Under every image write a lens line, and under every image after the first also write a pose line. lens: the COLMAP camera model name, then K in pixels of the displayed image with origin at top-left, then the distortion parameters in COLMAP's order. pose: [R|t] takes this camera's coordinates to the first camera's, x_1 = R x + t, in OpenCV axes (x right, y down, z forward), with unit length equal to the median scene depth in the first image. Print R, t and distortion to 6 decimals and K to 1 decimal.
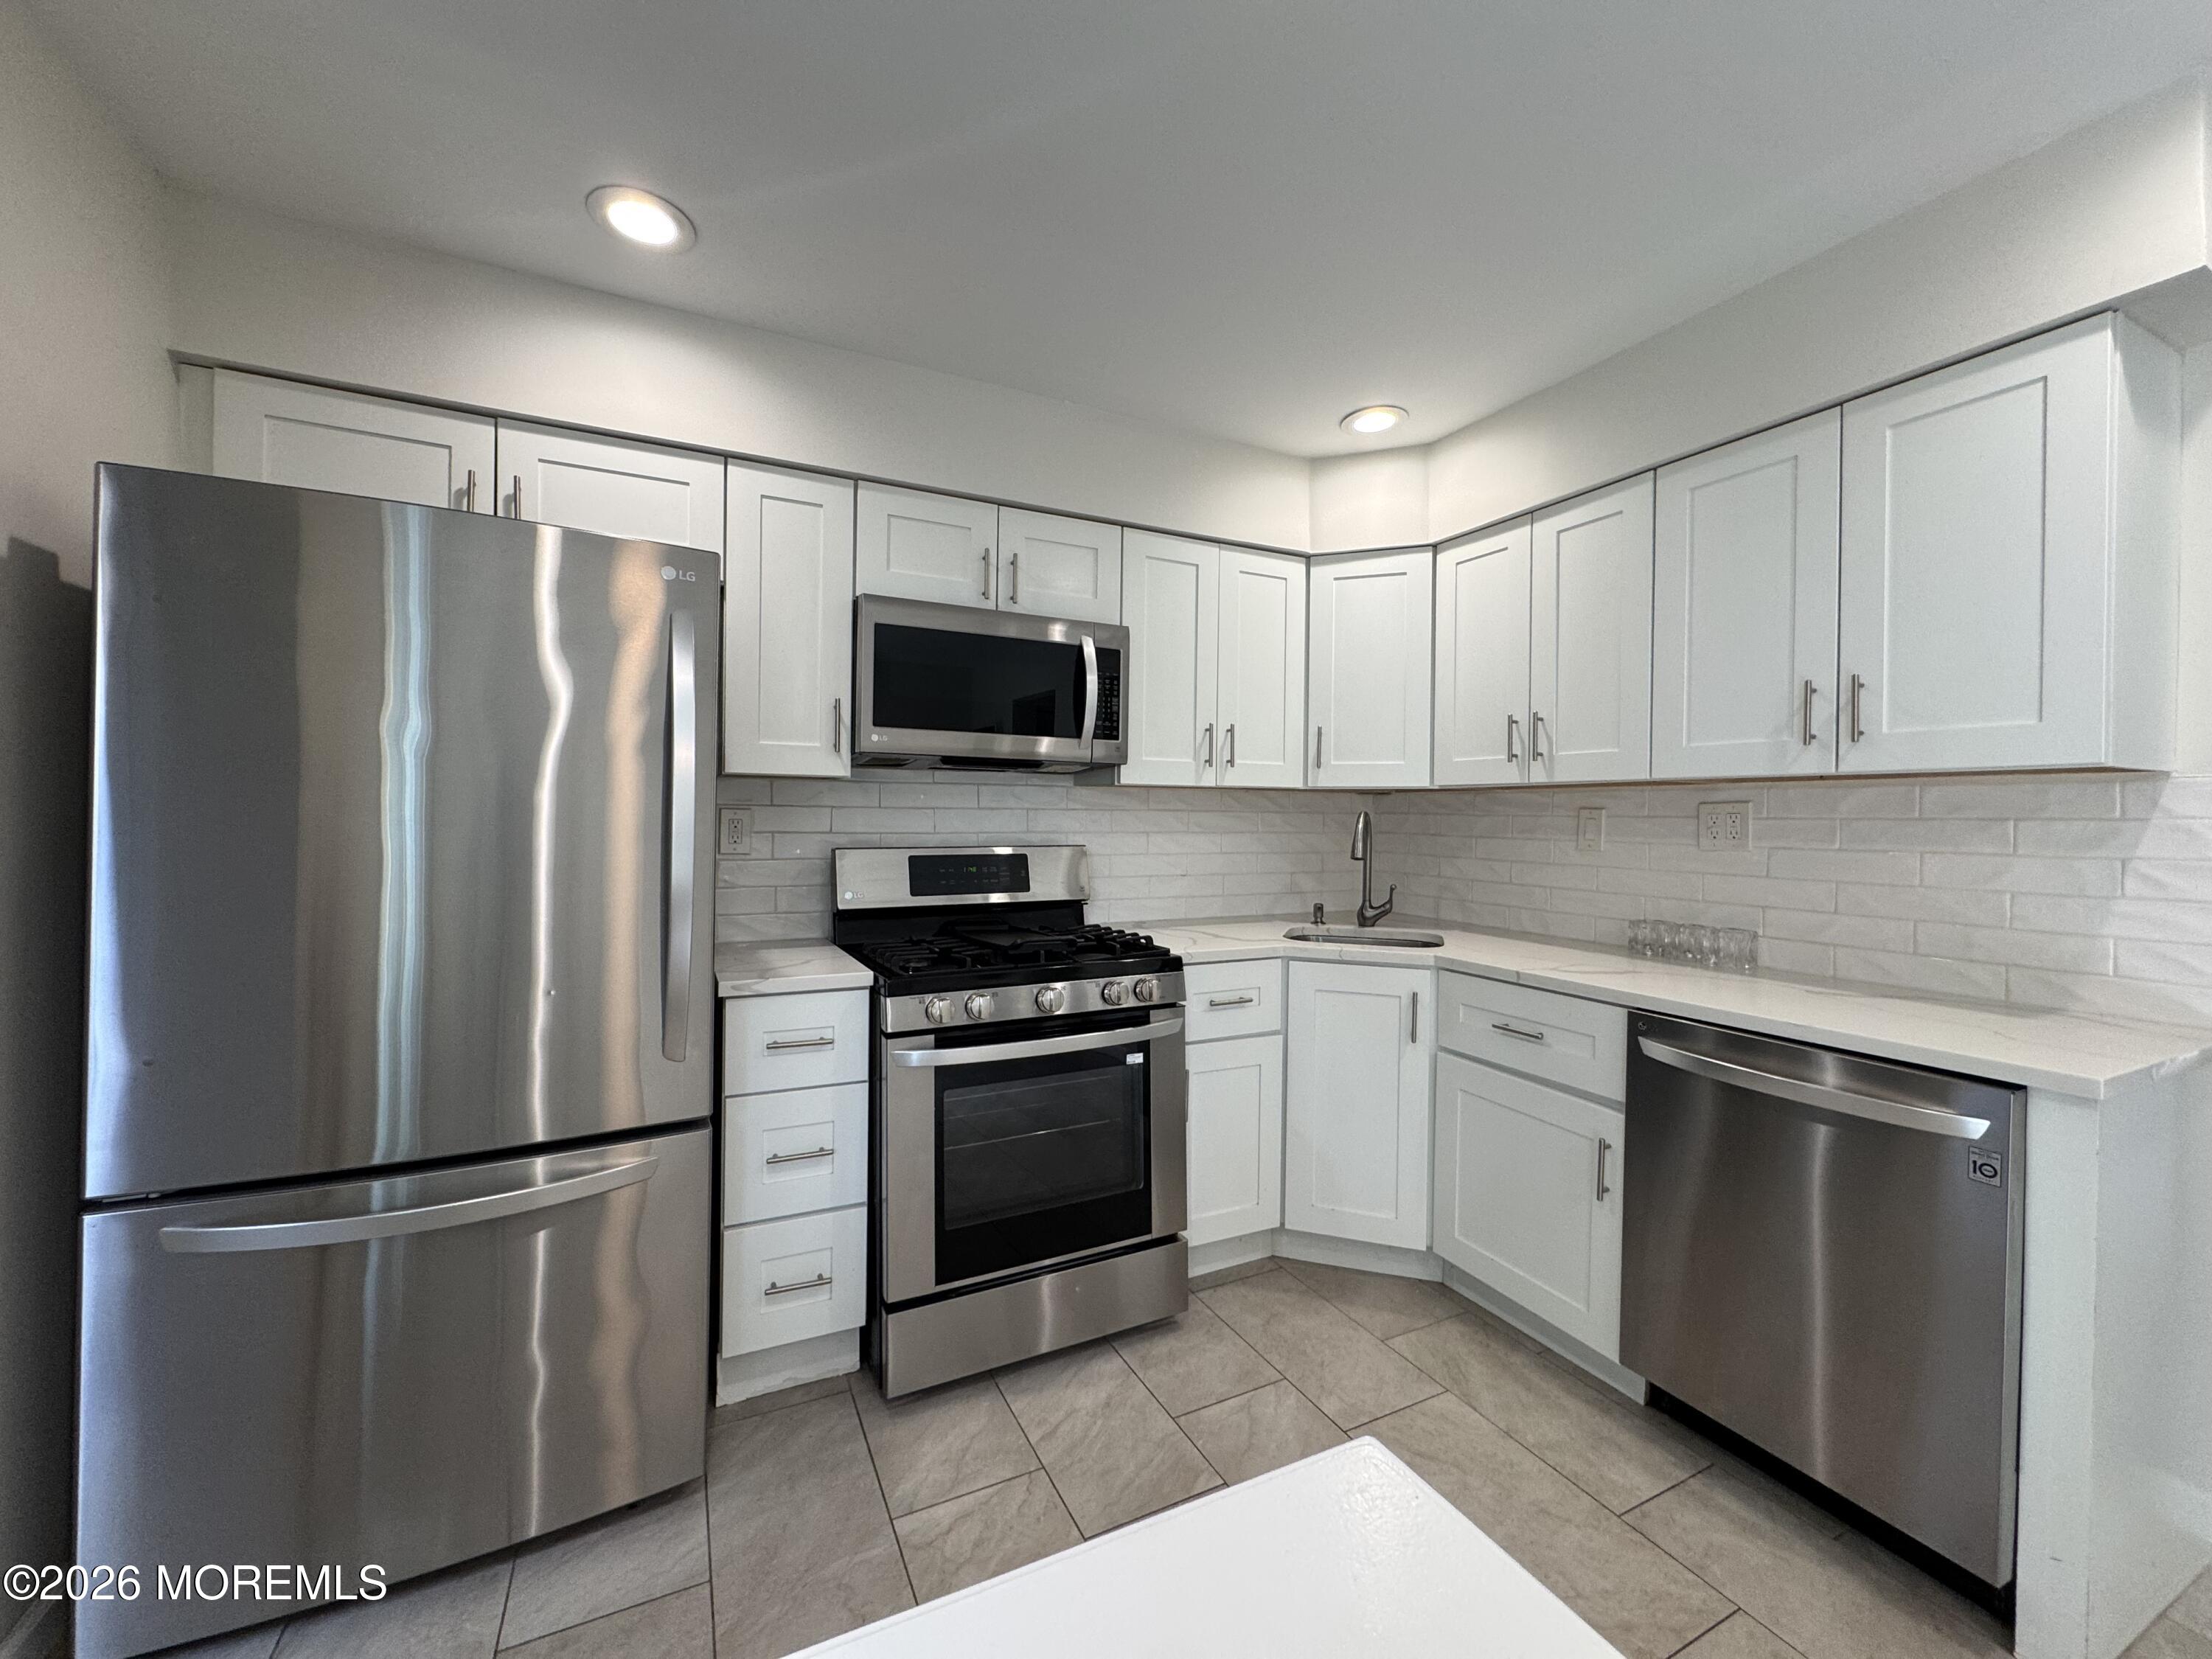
lens RADIAL K [[881.3, 0, 1098.8], [0, 881.3, 820.7], [0, 0, 1]] dist [-0.001578, -0.000288]
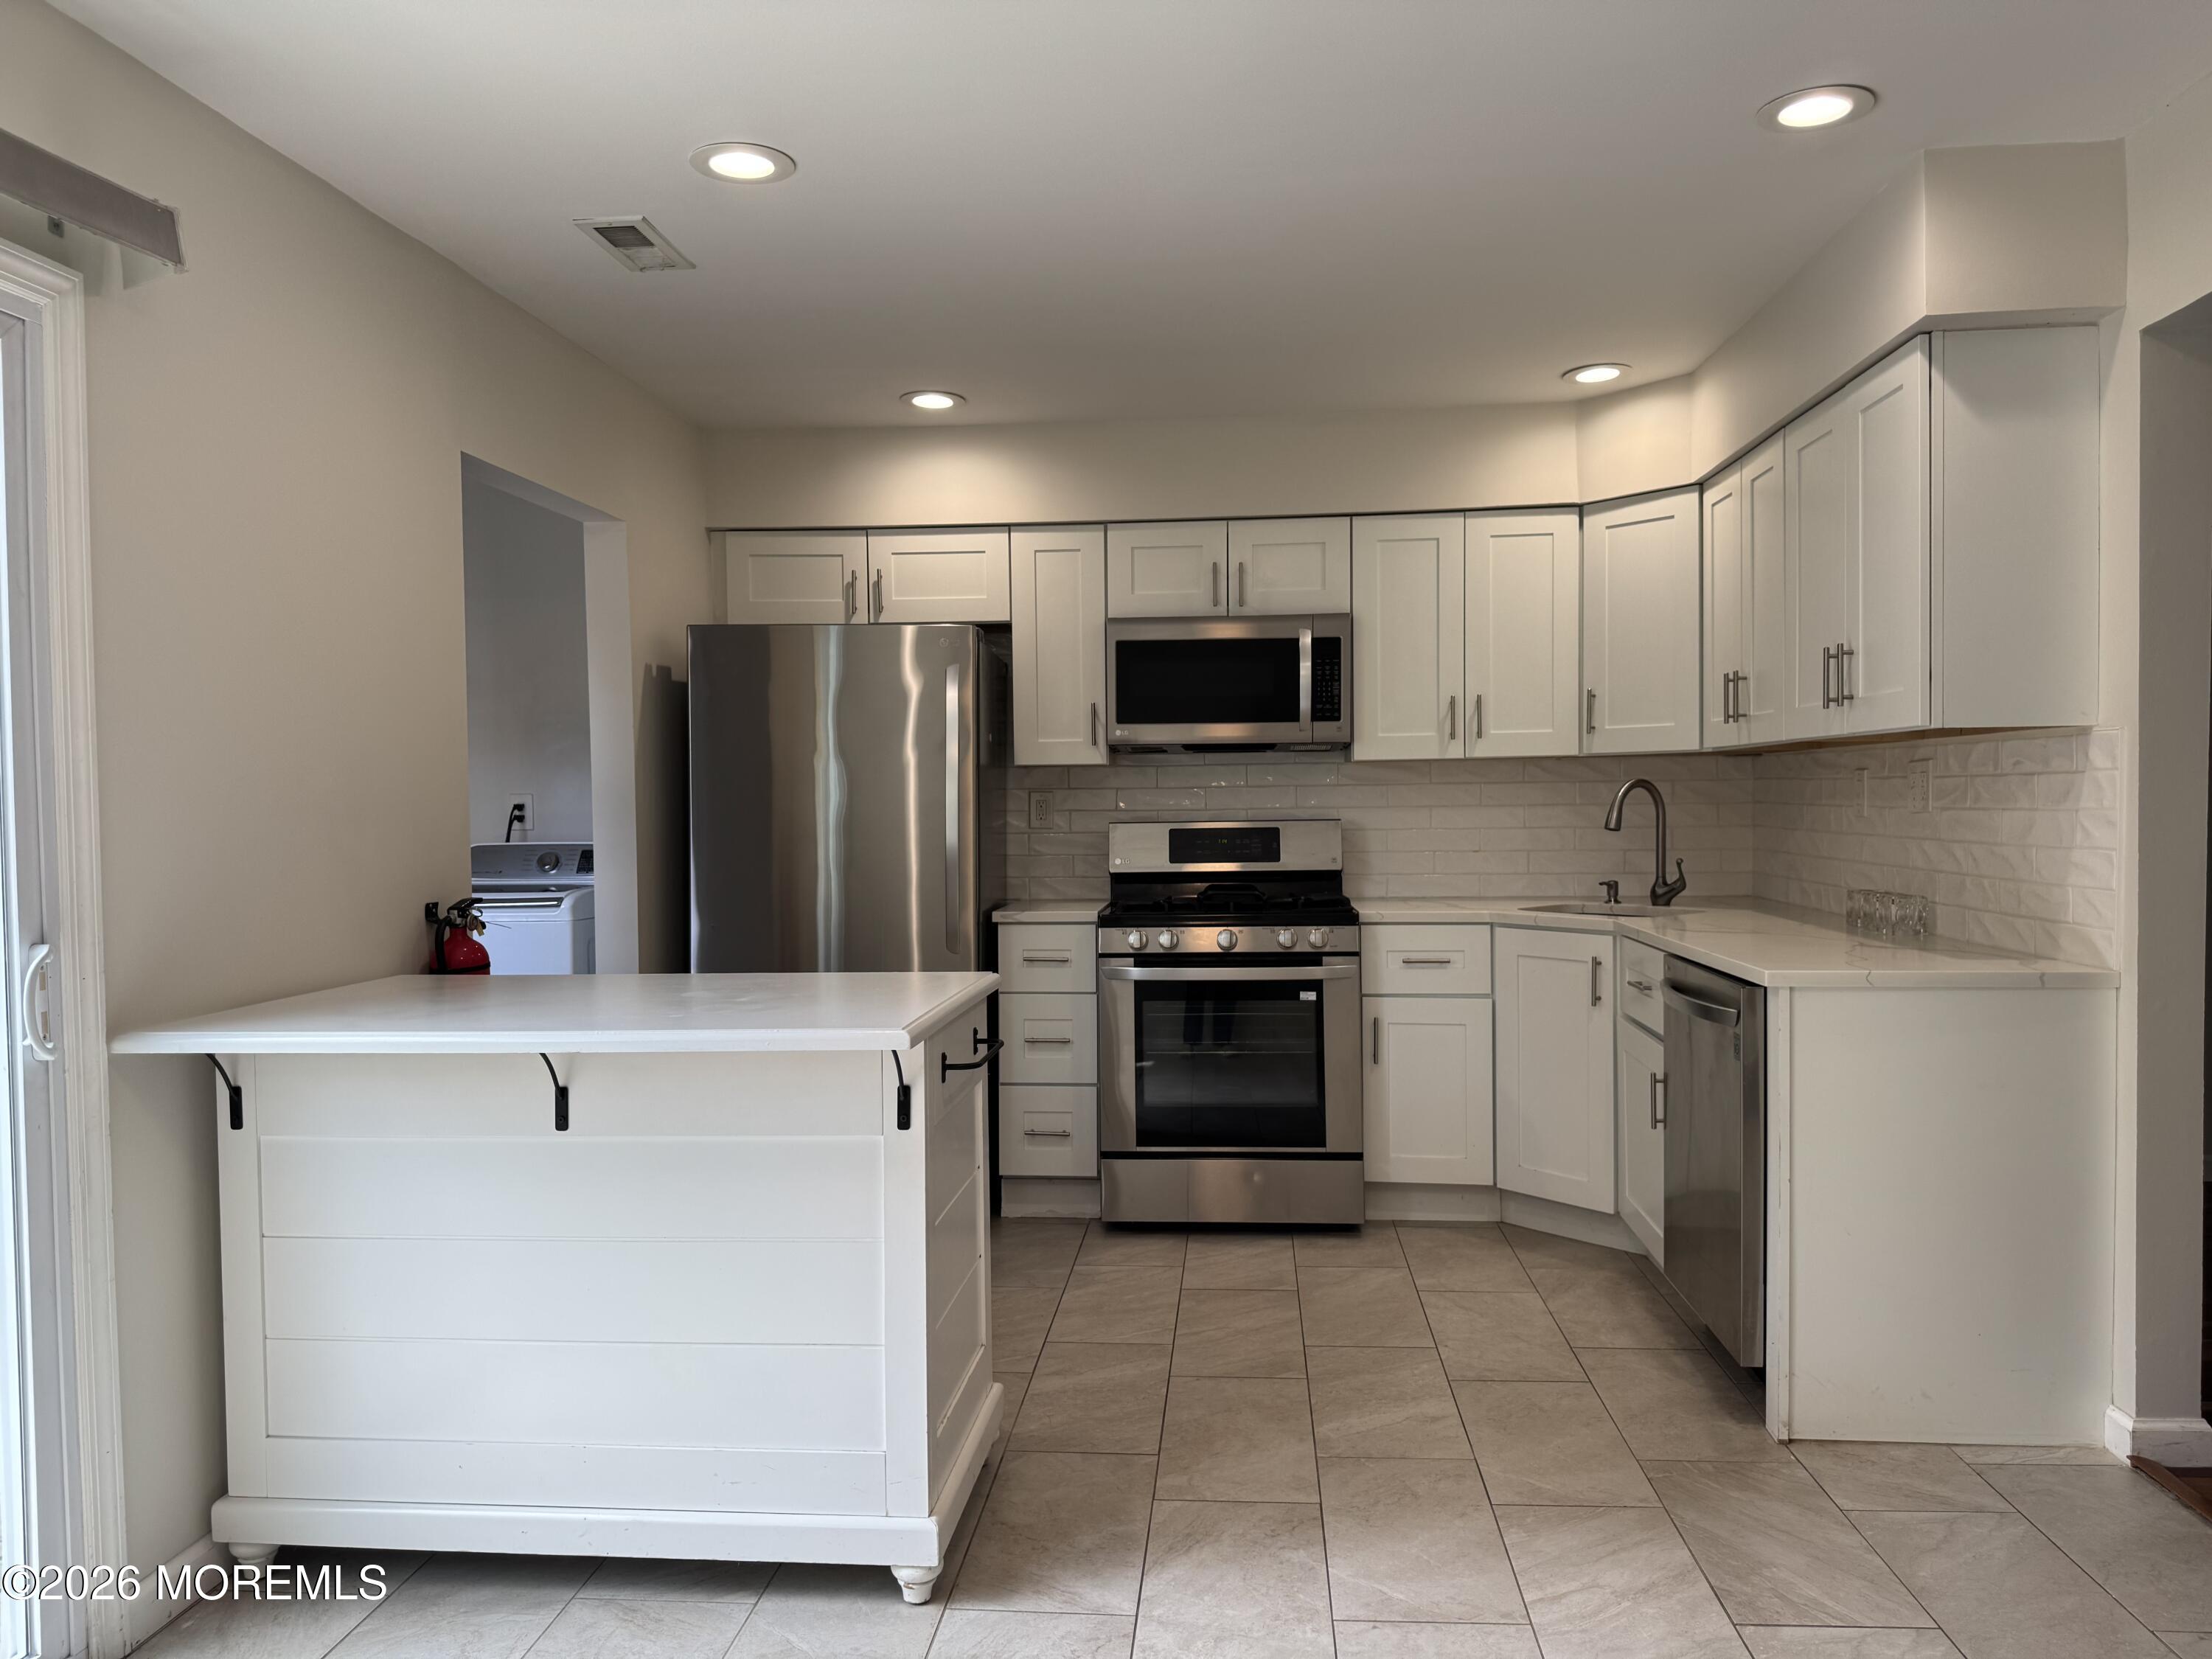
lens RADIAL K [[1553.7, 0, 1106.0], [0, 1553.7, 829.5], [0, 0, 1]] dist [0.108927, -0.000115]
pose [[0.855693, -0.009943, -0.517389, 0.797367], [0.017962, 0.999784, 0.010494, 0.018082], [0.517172, -0.018273, 0.855686, -0.824648]]
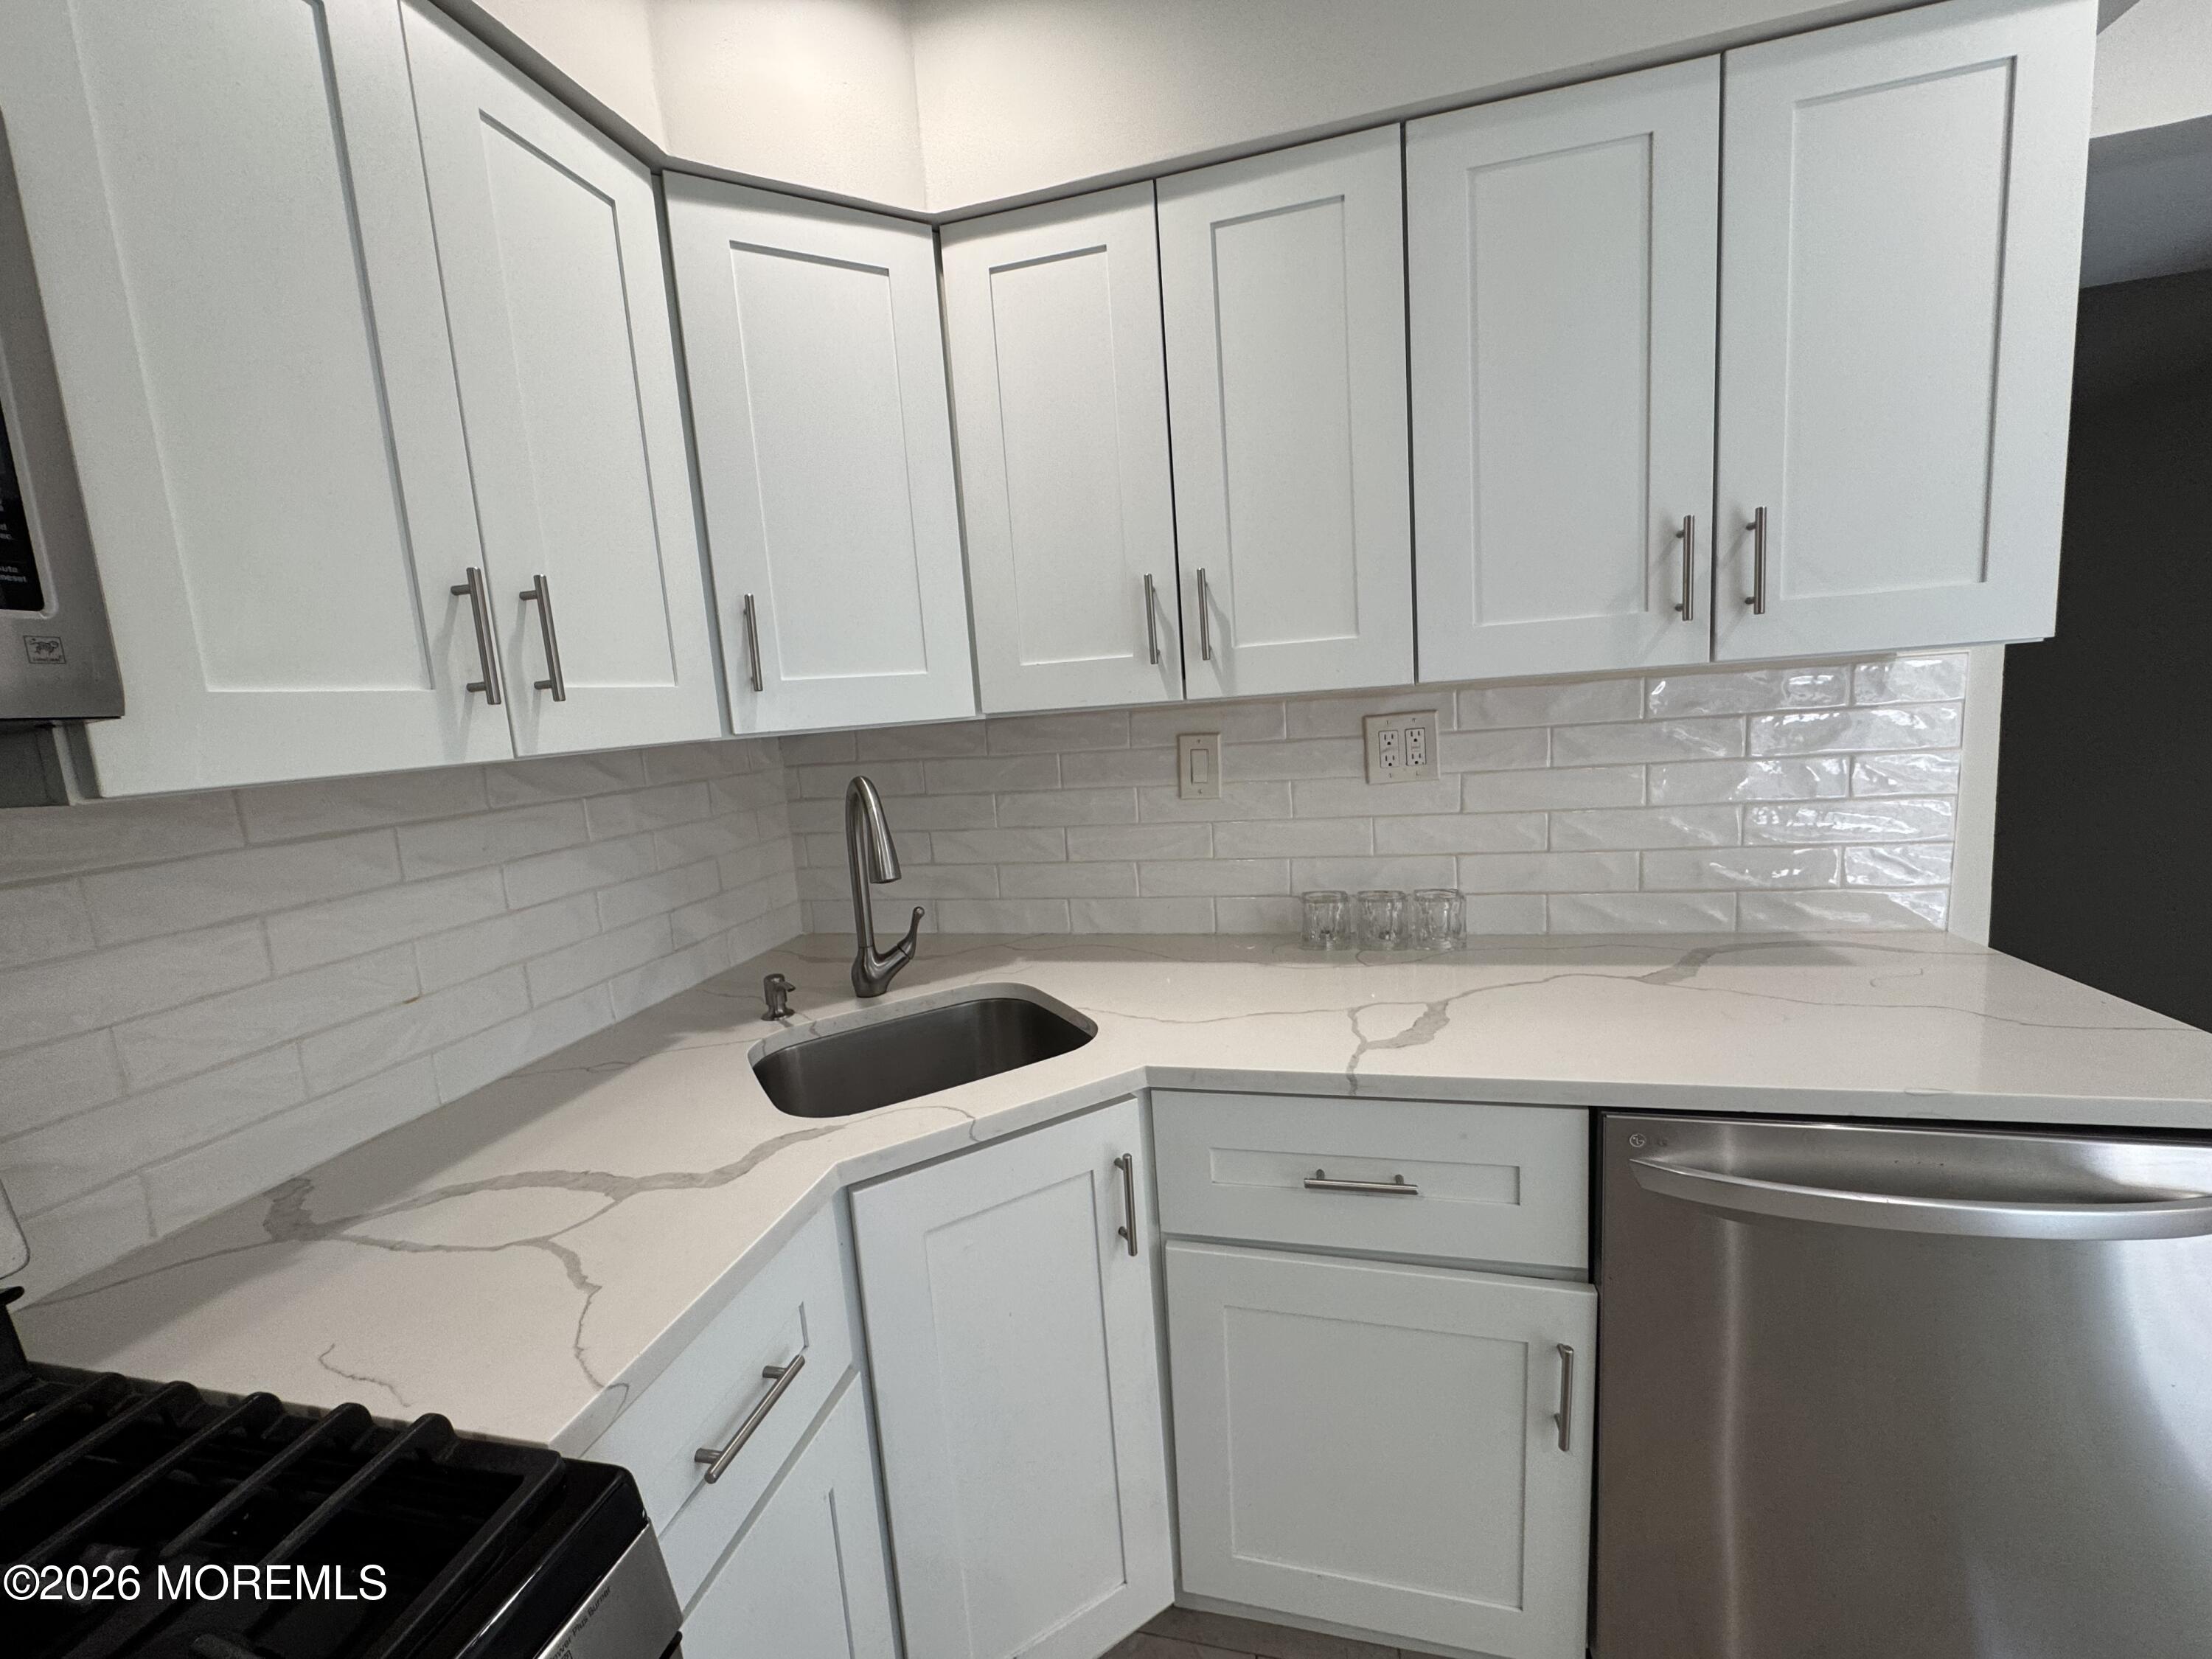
lens RADIAL K [[881.3, 0, 1098.8], [0, 881.3, 820.7], [0, 0, 1]] dist [-0.001578, -0.000288]
pose [[0.639221, -0.158647, 0.752481, 0.018589], [0.083198, 0.987013, 0.137419, -0.049785], [-0.764509, -0.025236, 0.644119, 0.689495]]
